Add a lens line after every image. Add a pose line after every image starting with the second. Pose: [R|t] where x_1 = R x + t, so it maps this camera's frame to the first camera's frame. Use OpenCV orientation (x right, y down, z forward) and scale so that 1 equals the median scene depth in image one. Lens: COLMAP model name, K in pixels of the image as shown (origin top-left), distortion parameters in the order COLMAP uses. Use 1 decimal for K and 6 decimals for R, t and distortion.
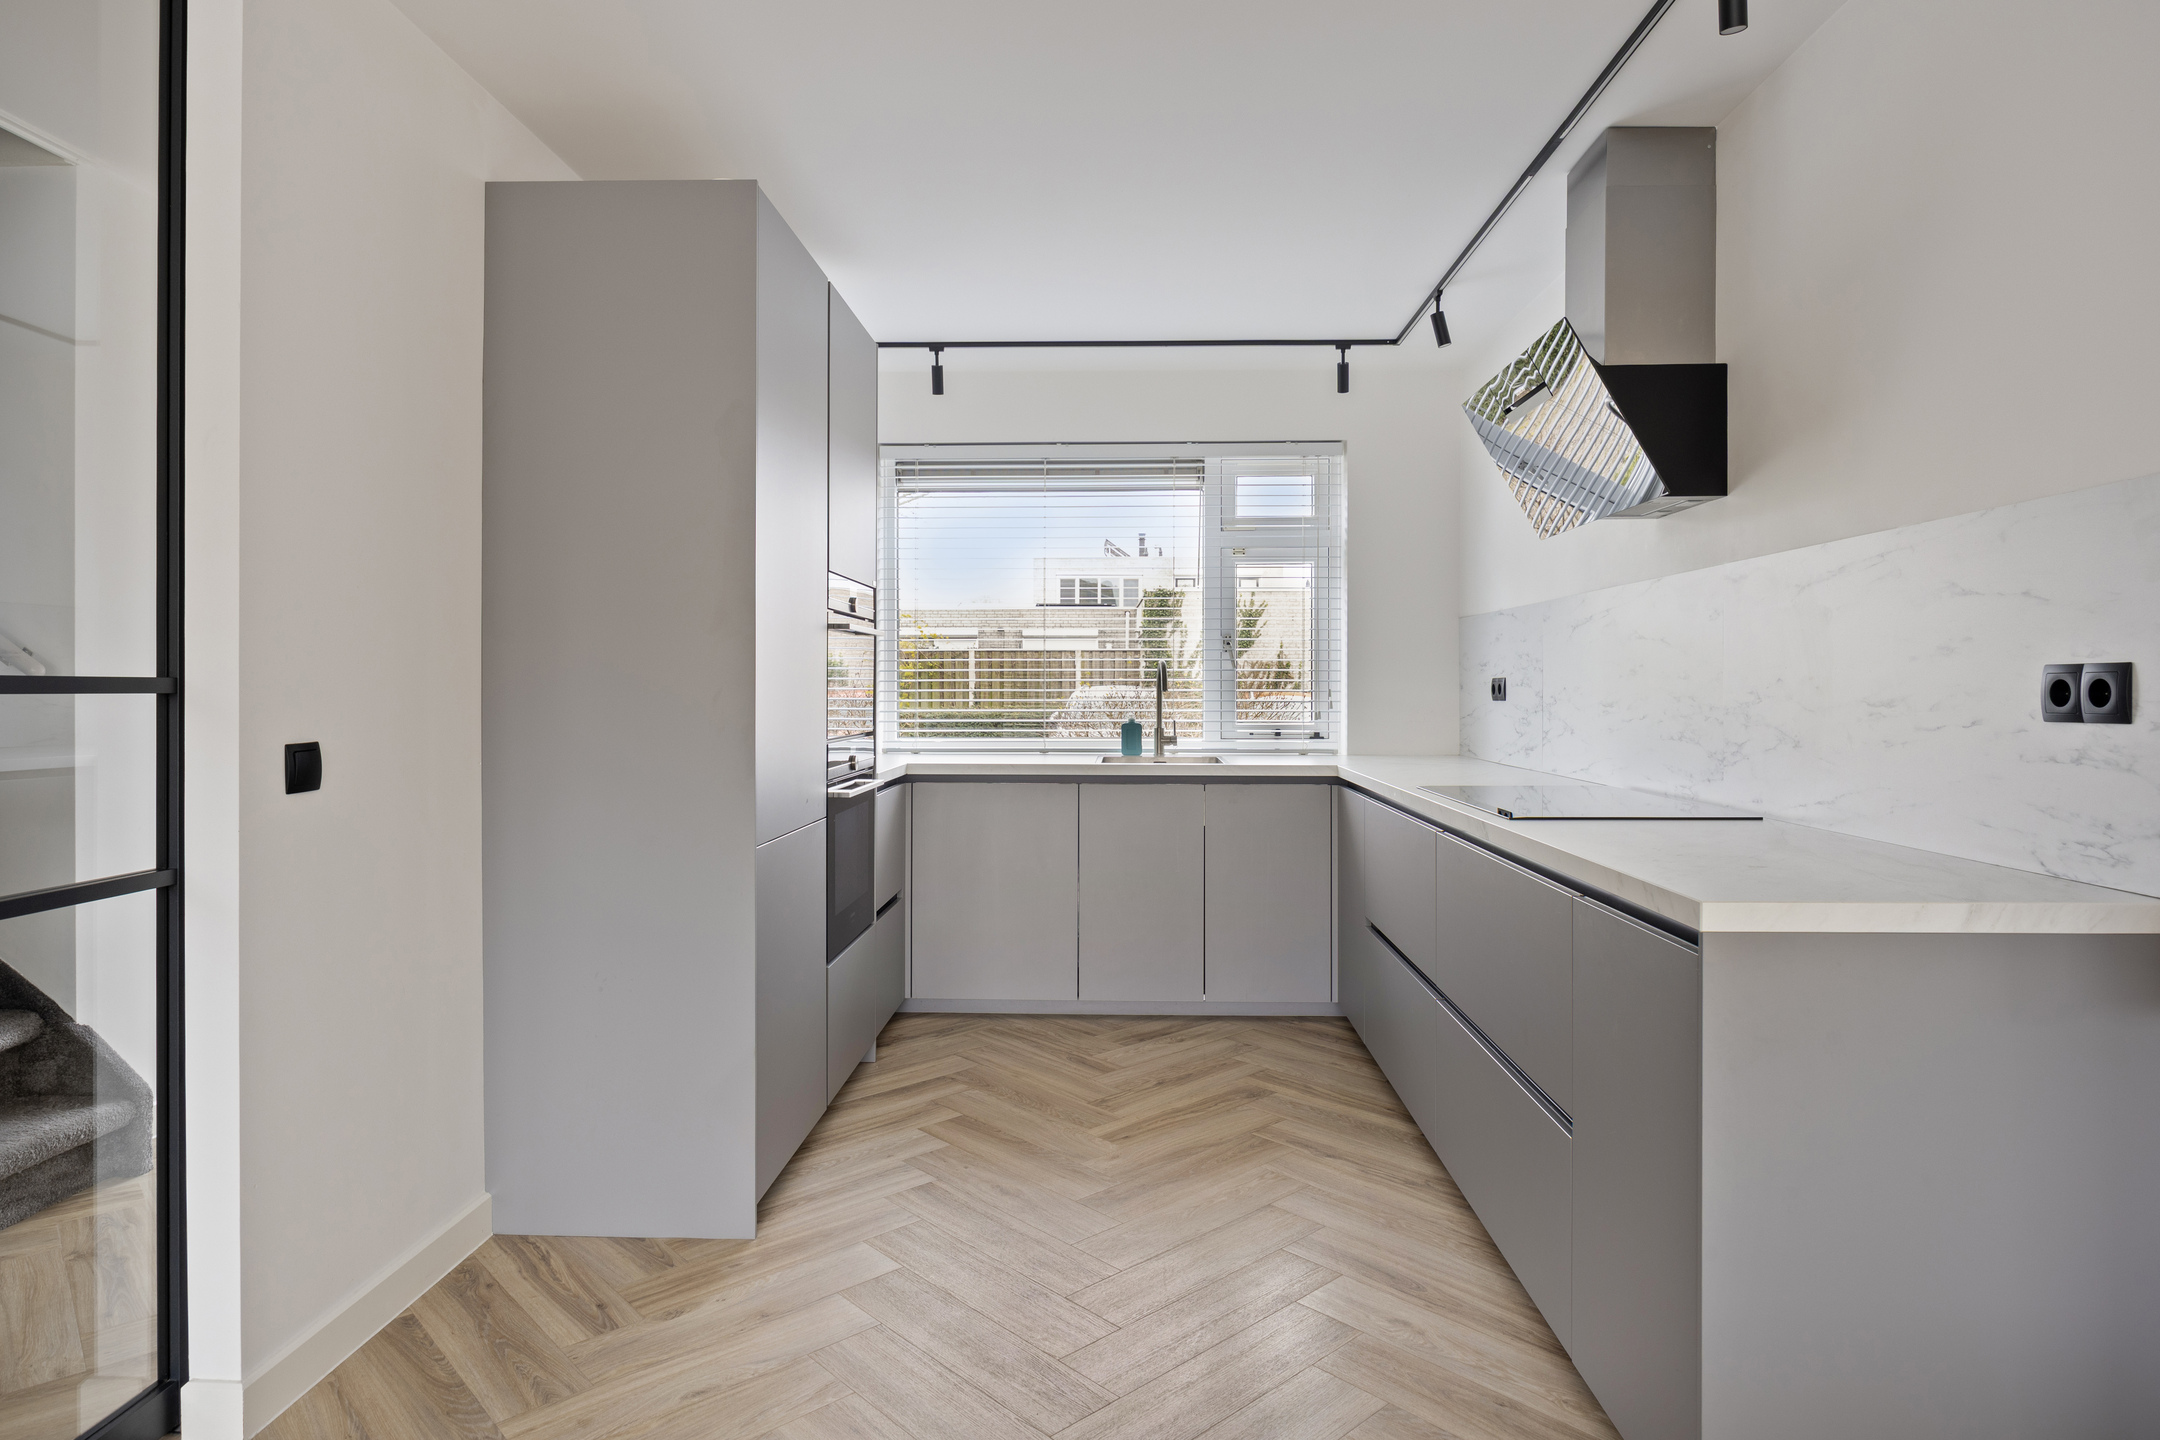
lens RADIAL K [[1217.6, 0, 1086.4], [0, 1217.6, 700.9], [0, 0, 1]] dist [0.000309, 0.000520]
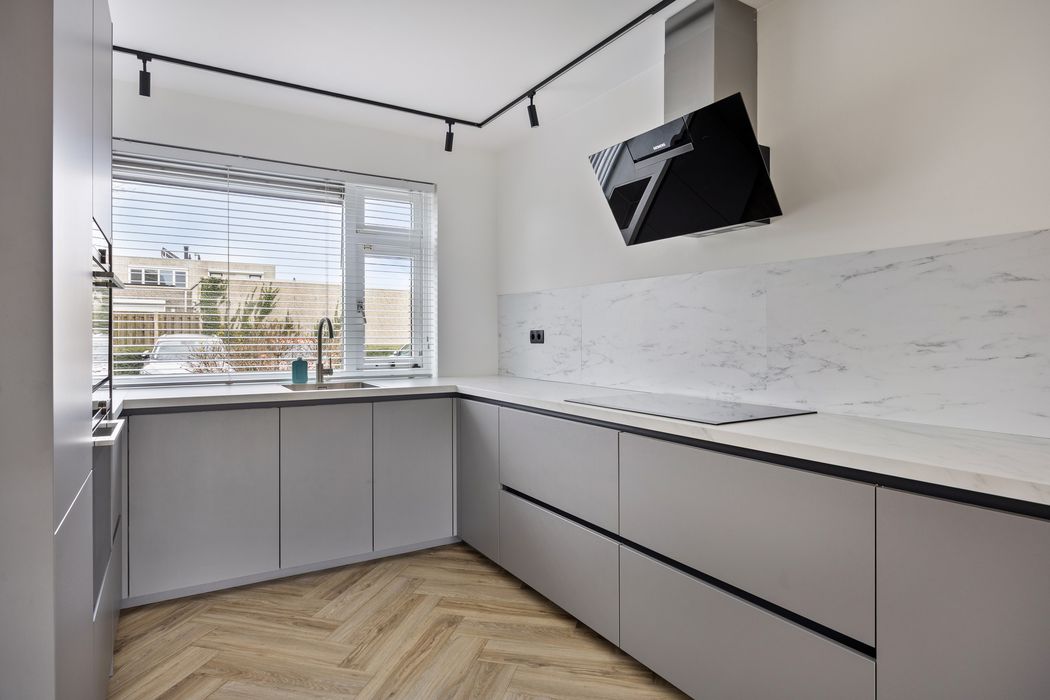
lens RADIAL K [[591.9, 0, 528.1], [0, 591.9, 340.7], [0, 0, 1]] dist [0.000309, 0.000520]
pose [[0.833652, -0.002681, 0.552283, -0.137636], [0.004922, 0.999985, -0.002575, -0.001857], [-0.552268, 0.004865, 0.833653, 0.307503]]
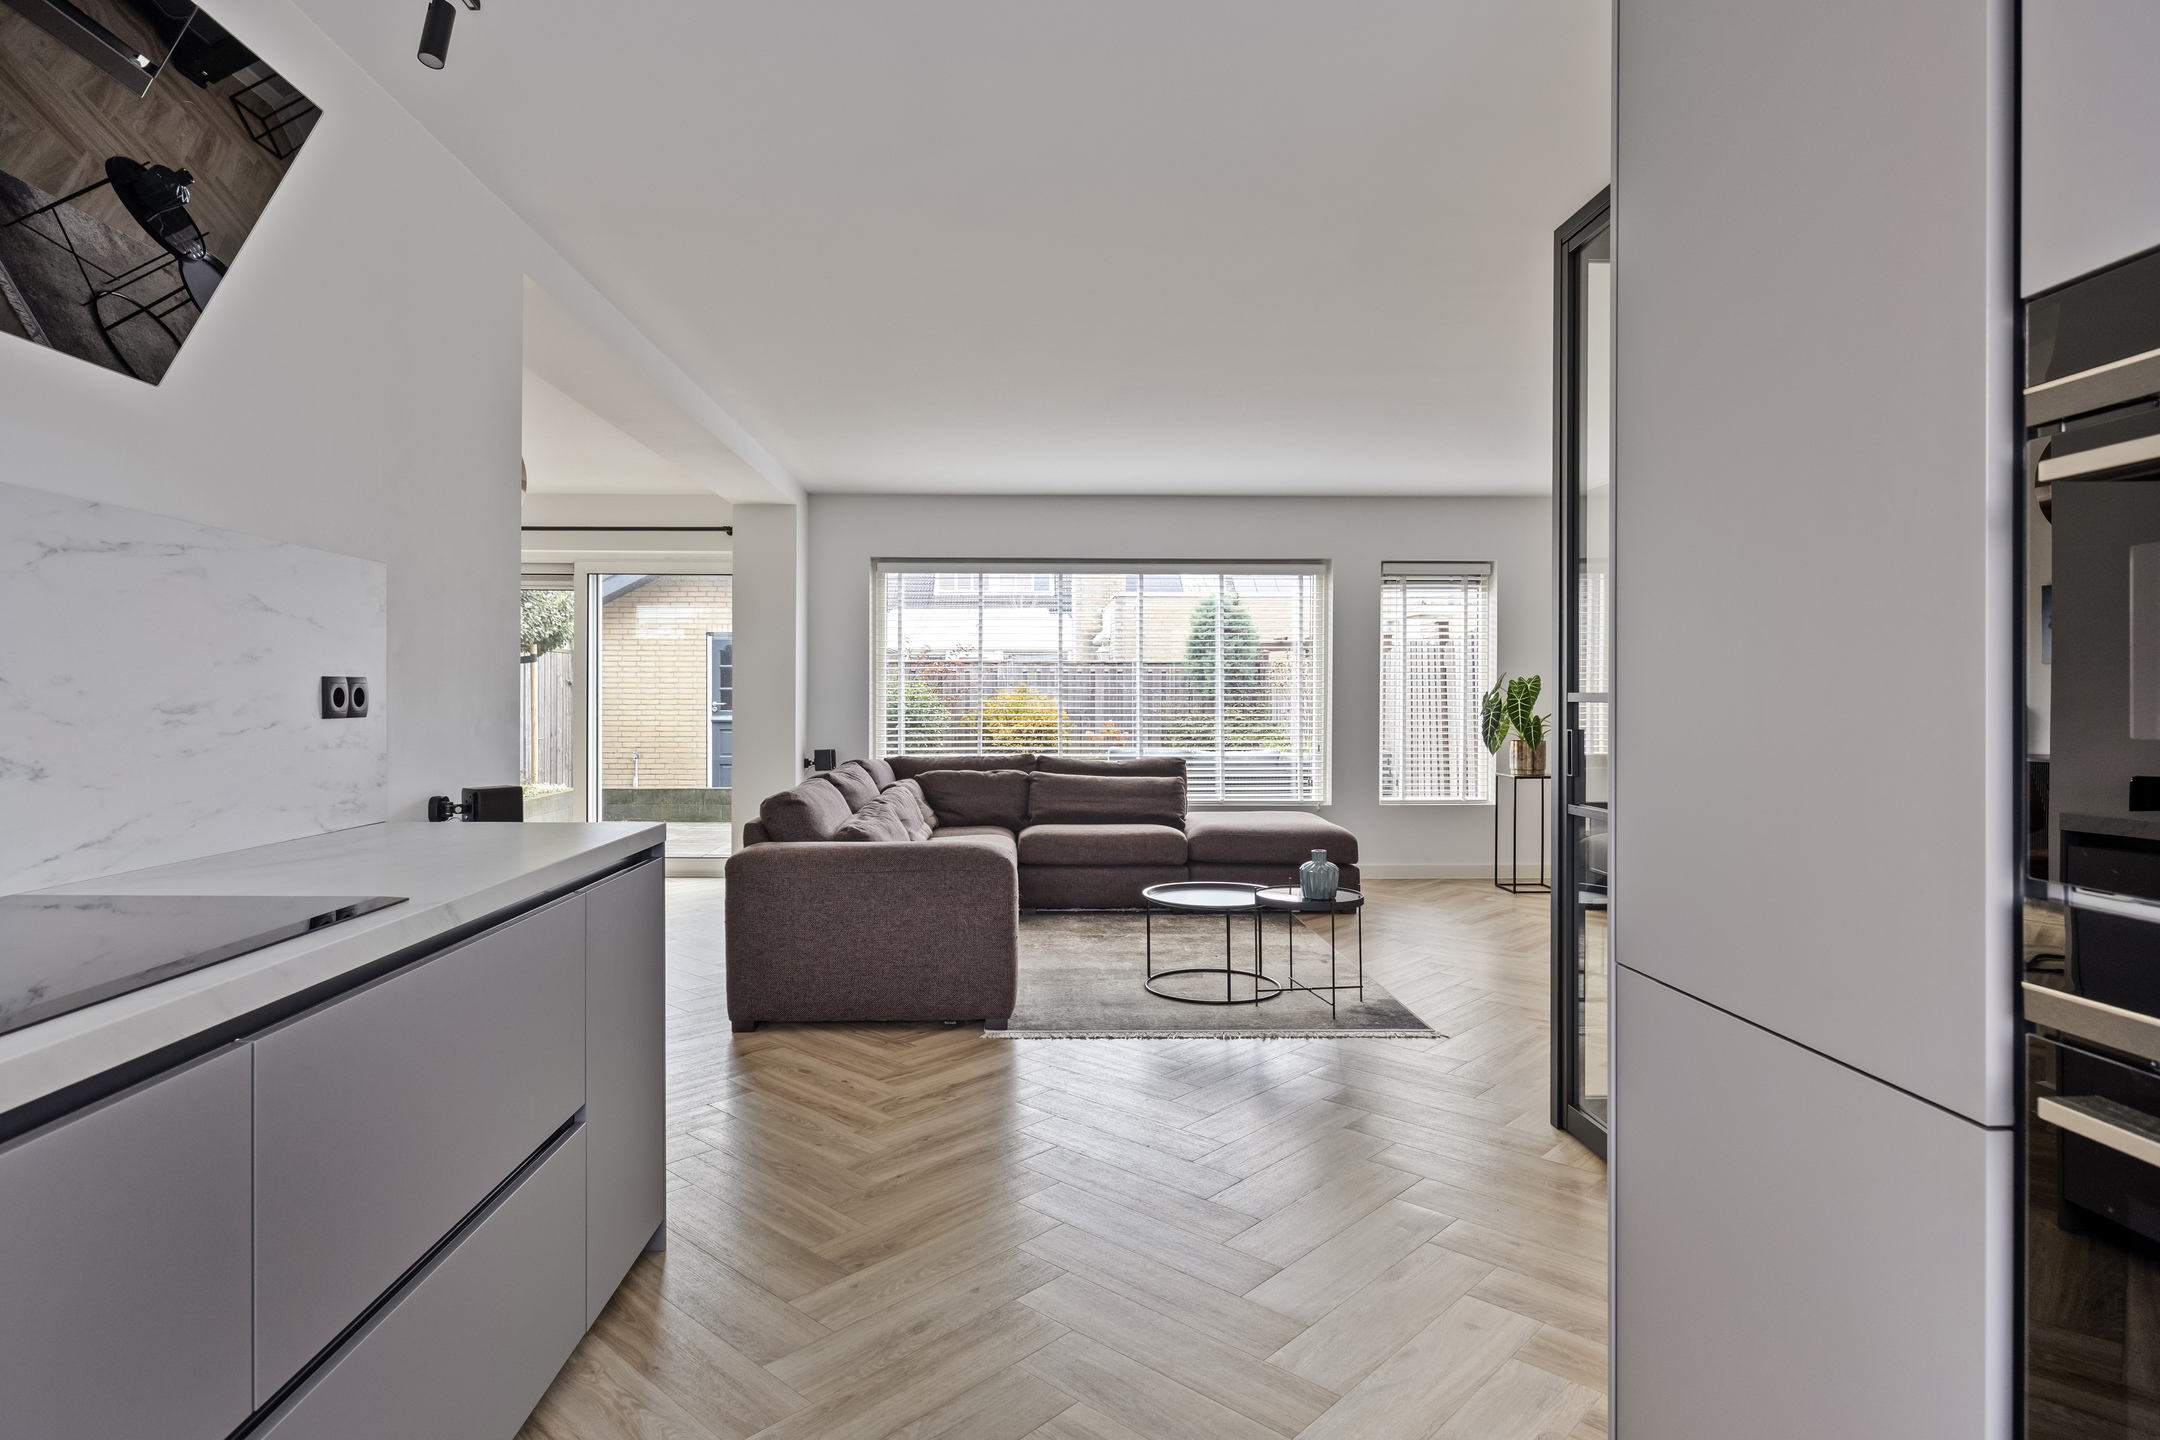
lens RADIAL K [[1177.4, 0, 1043.4], [0, 1177.4, 696.4], [0, 0, 1]] dist [-0.000334, -0.000214]
pose [[-0.998484, -0.000599, -0.055043, 0.028668], [-0.001078, 0.999962, 0.008678, -0.008058], [0.055036, 0.008724, -0.998446, 0.949955]]
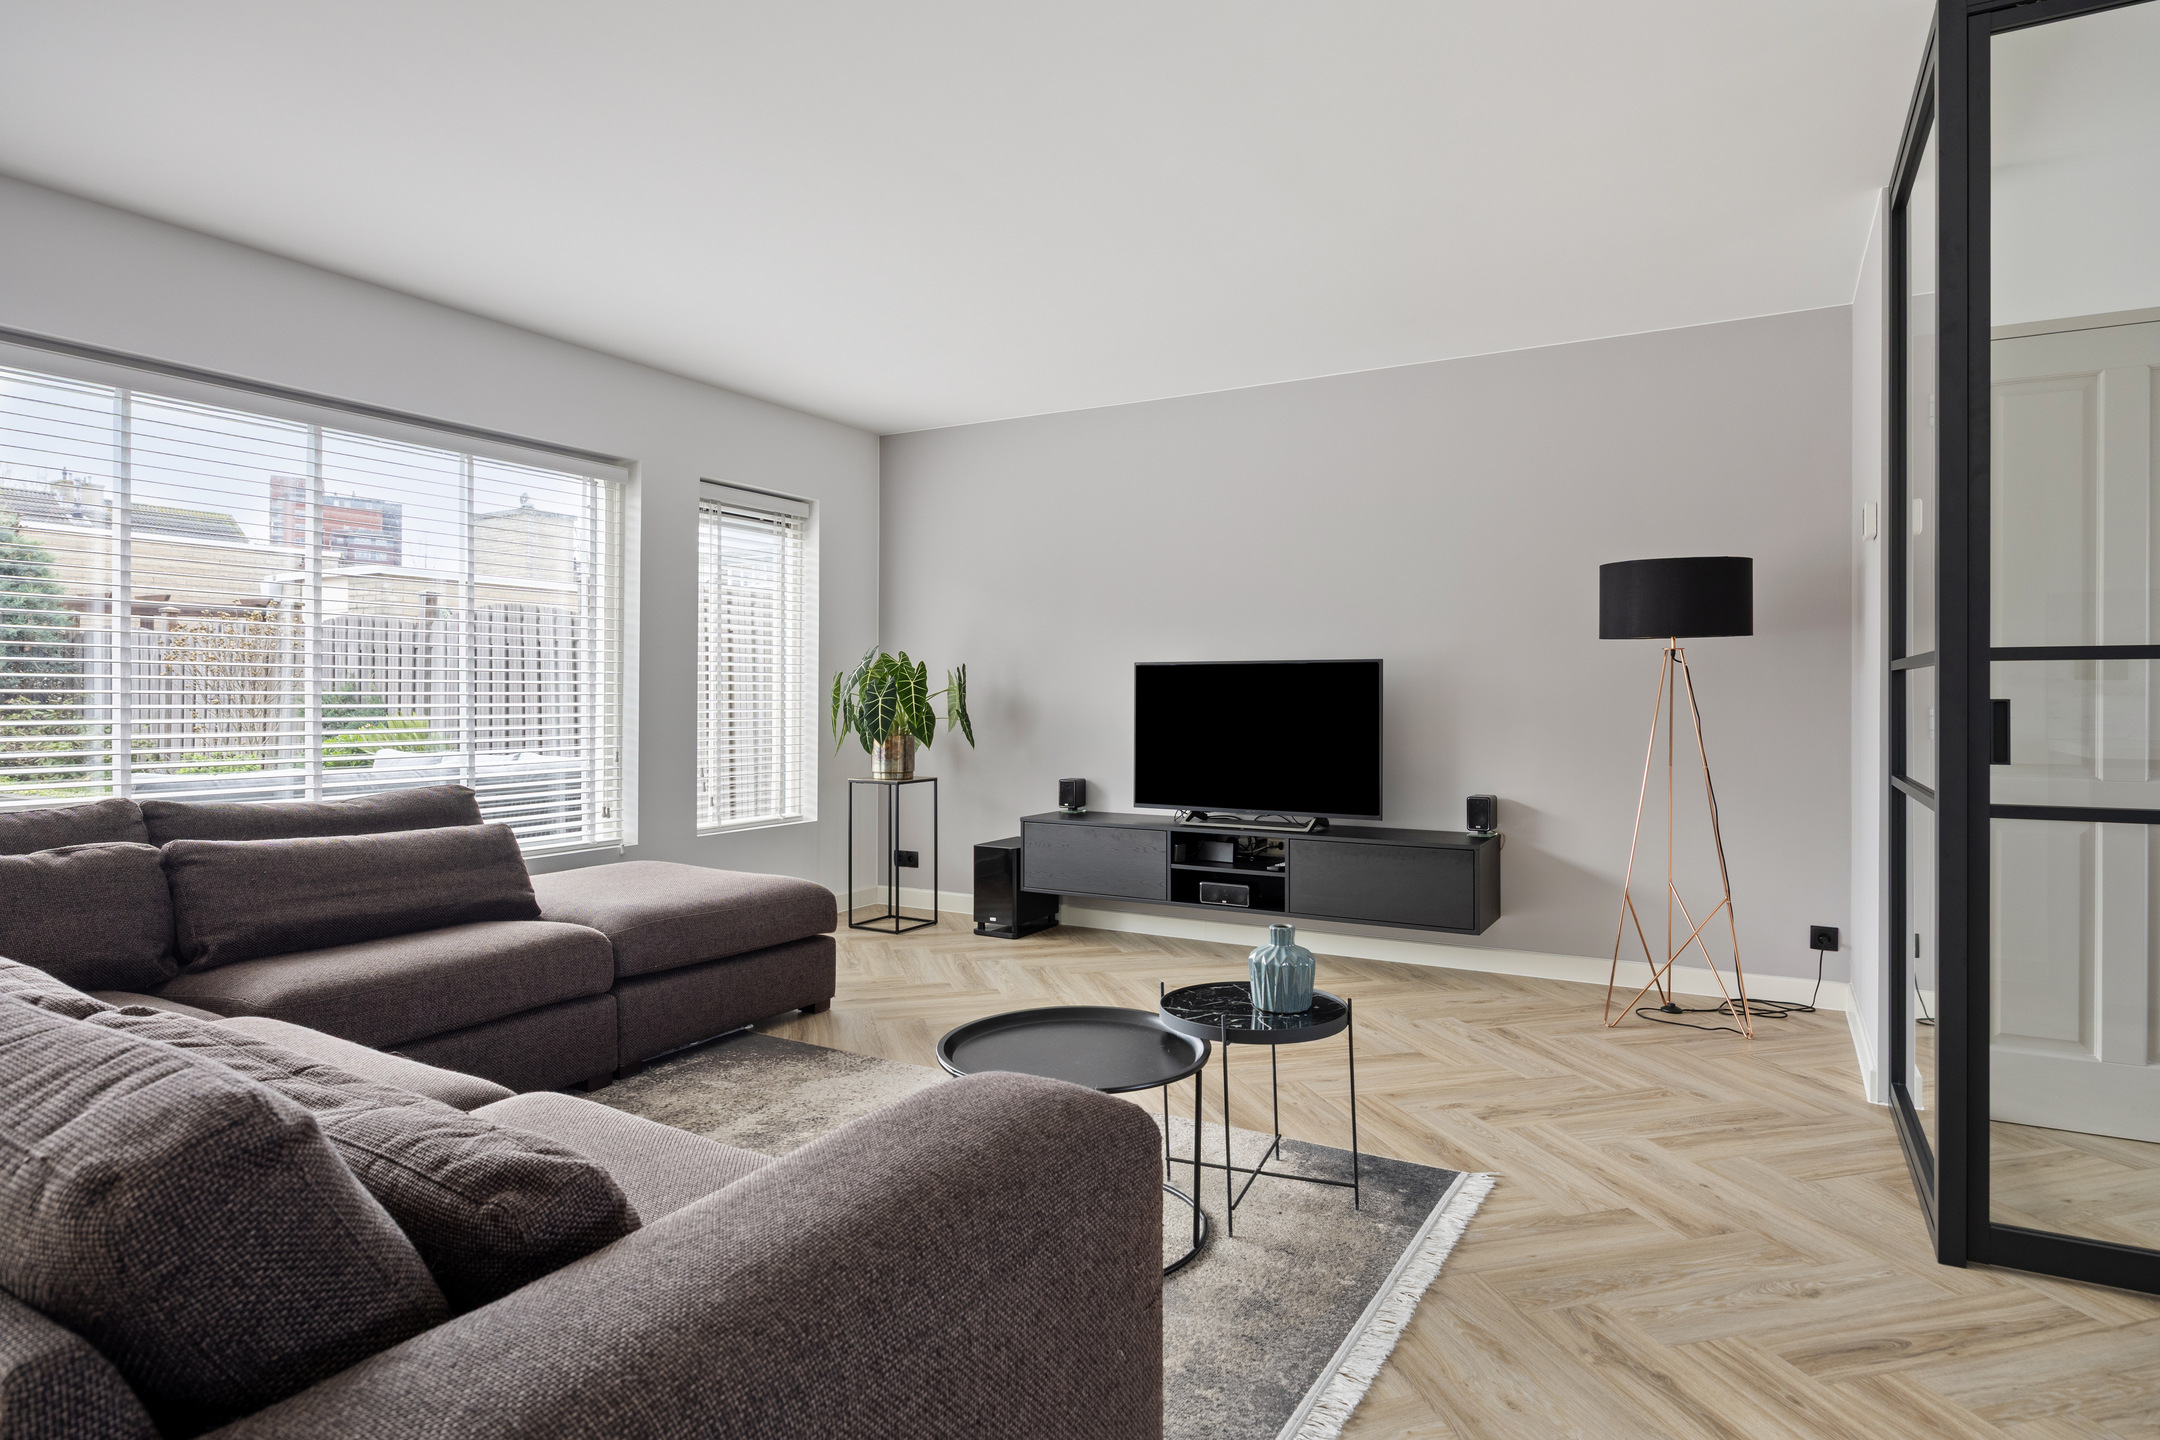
lens RADIAL K [[1181.5, 0, 1101.1], [0, 1181.5, 680.8], [0, 0, 1]] dist [-0.005591, -0.000108]
pose [[-0.456266, -0.011970, -0.889763, 0.305573], [-0.010885, 0.999910, -0.007869, 0.016893], [0.889777, 0.006095, -0.456355, 0.132310]]
